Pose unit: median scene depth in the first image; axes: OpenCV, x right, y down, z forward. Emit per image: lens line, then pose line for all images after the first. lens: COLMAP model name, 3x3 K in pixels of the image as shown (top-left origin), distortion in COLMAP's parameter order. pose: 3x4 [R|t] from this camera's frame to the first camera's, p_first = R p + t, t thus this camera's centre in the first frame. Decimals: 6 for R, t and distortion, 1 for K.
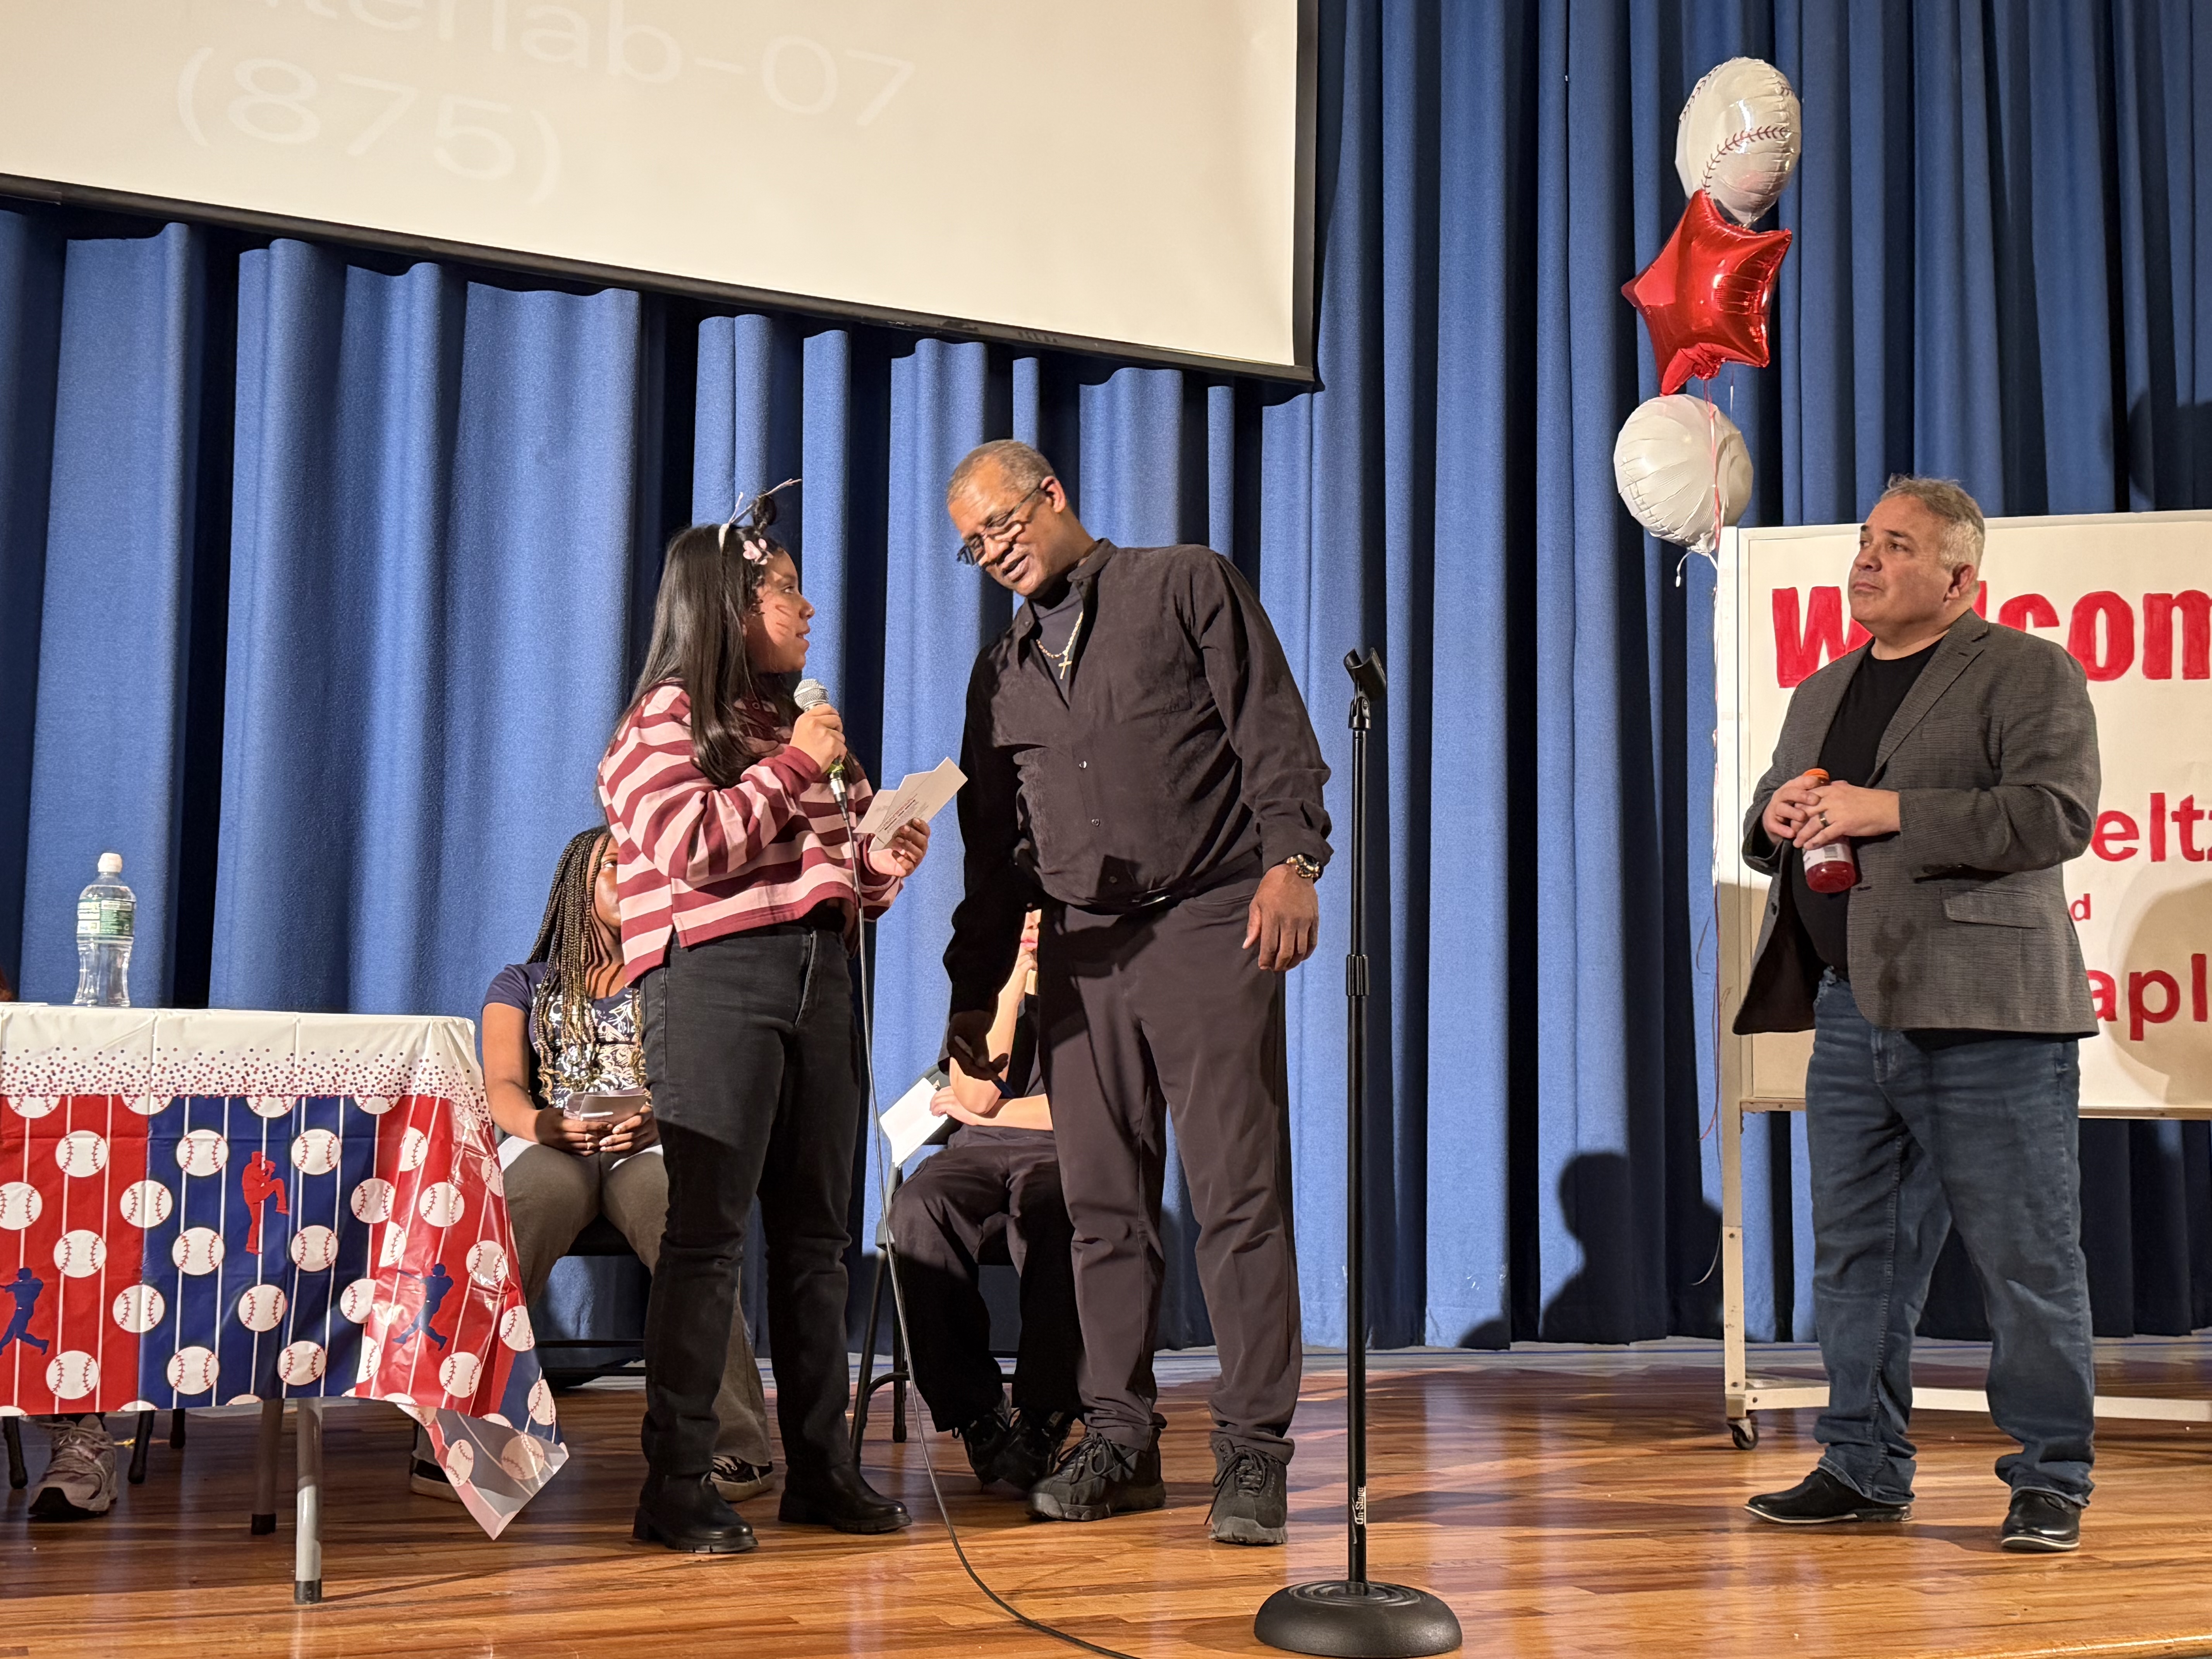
lens RADIAL K [[2638.3, 0, 1093.6], [0, 2638.3, 852.6], [0, 0, 1]] dist [0.104838, 0.000000]
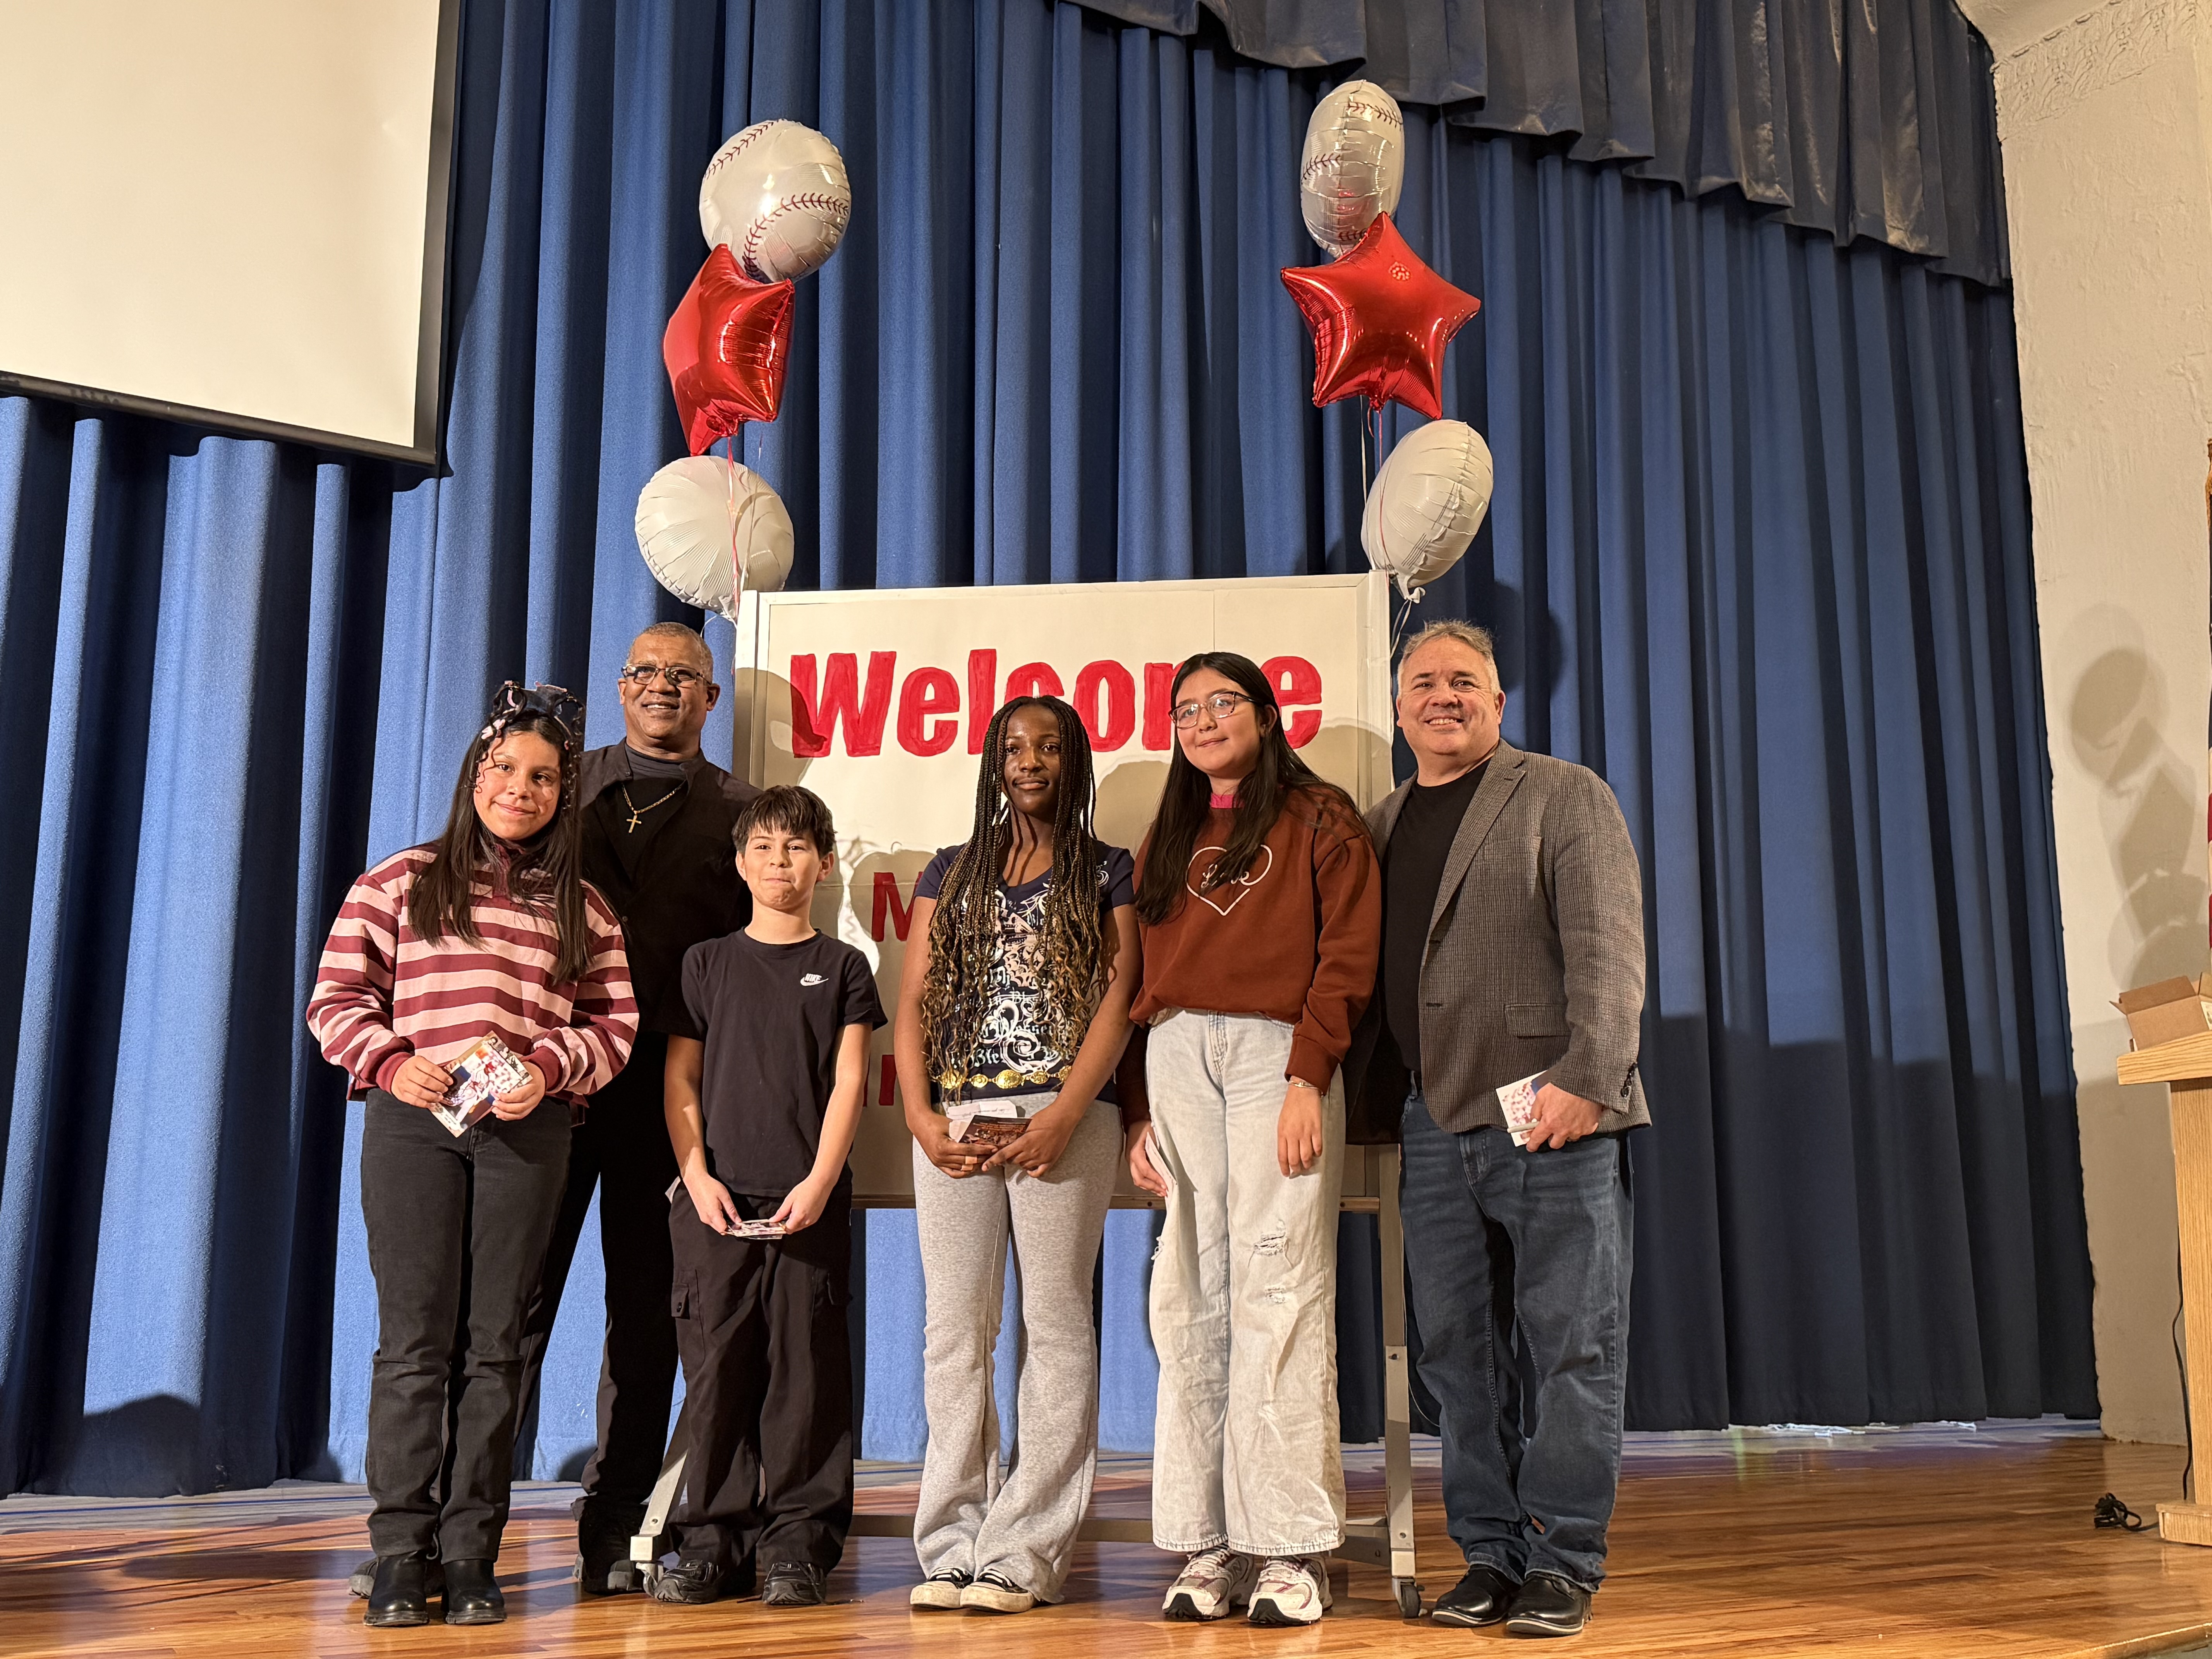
lens RADIAL K [[2205.9, 0, 1130.0], [0, 2205.9, 850.4], [0, 0, 1]] dist [0.052402, 0.000000]
pose [[0.992581, 0.011145, 0.121074, 0.280331], [-0.000504, 0.996159, -0.087561, 0.039036], [-0.121585, 0.086851, 0.988774, 0.212047]]
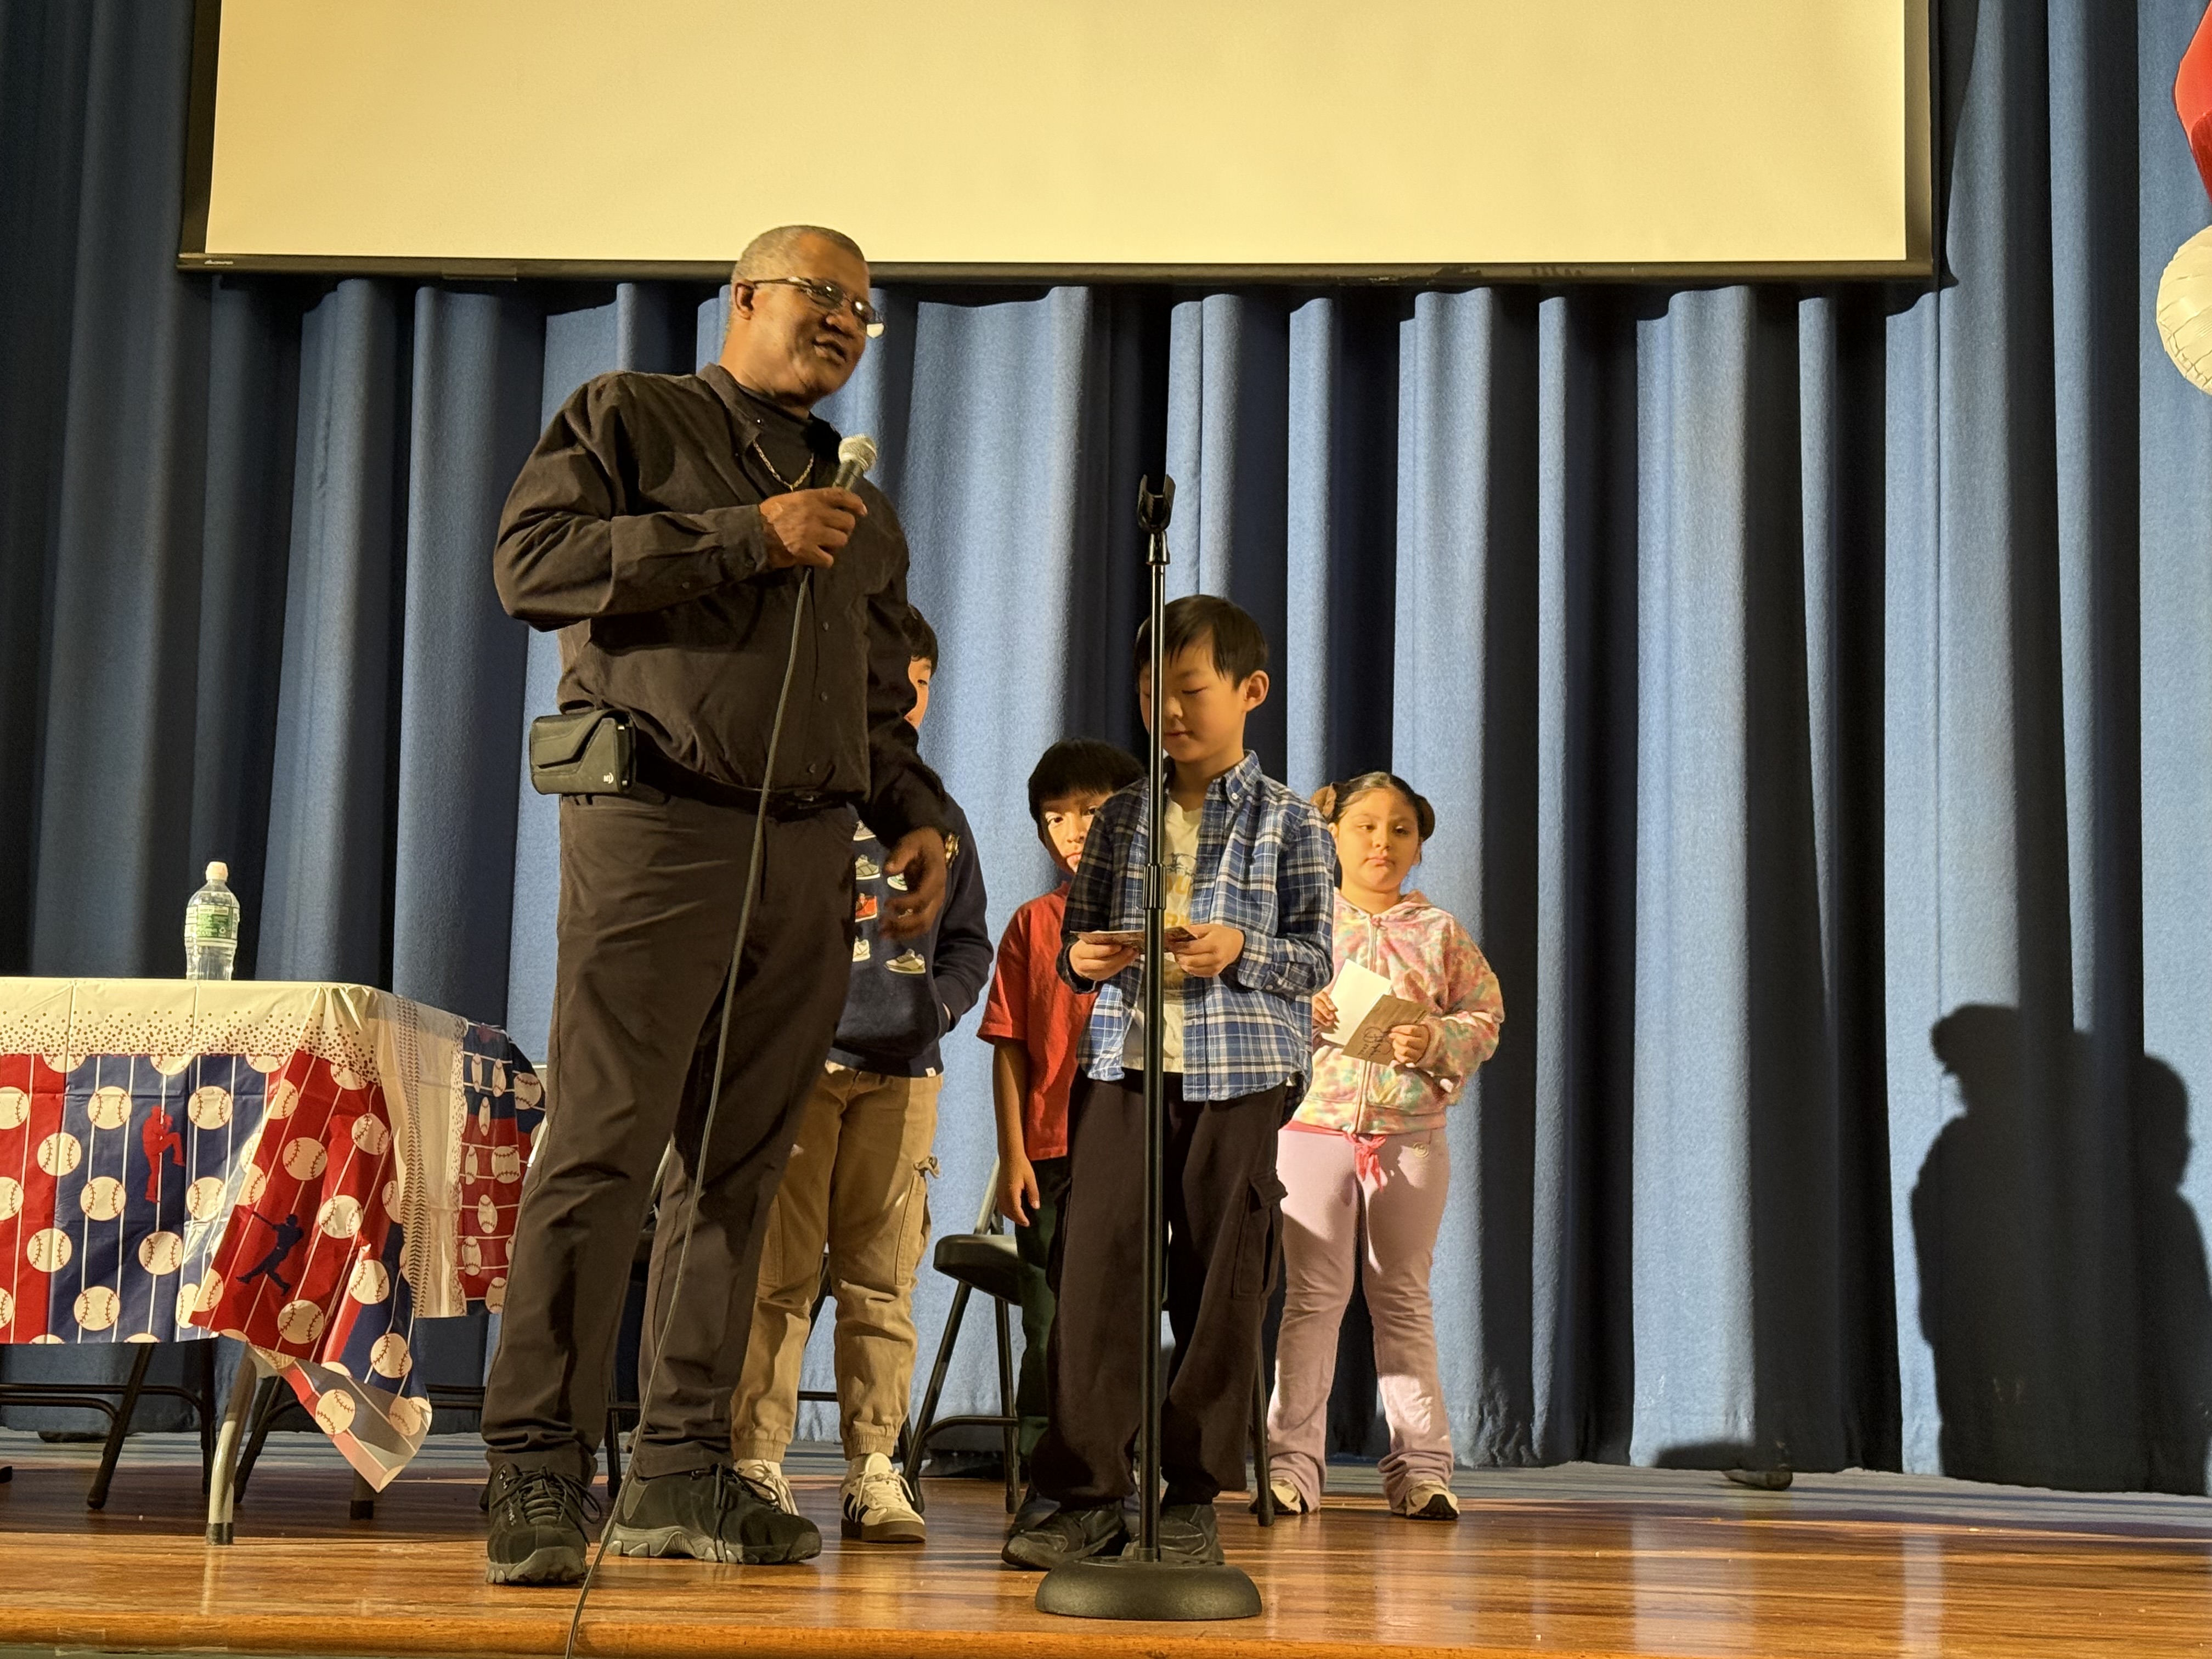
lens RADIAL K [[3231.9, 0, 1099.1], [0, 3231.9, 860.9], [0, 0, 1]] dist [0.122049, 0.000000]
pose [[0.884245, -0.058354, -0.463362, 0.364073], [0.032822, 0.997475, -0.062983, 0.063141], [0.465868, 0.040484, 0.883928, 0.013087]]
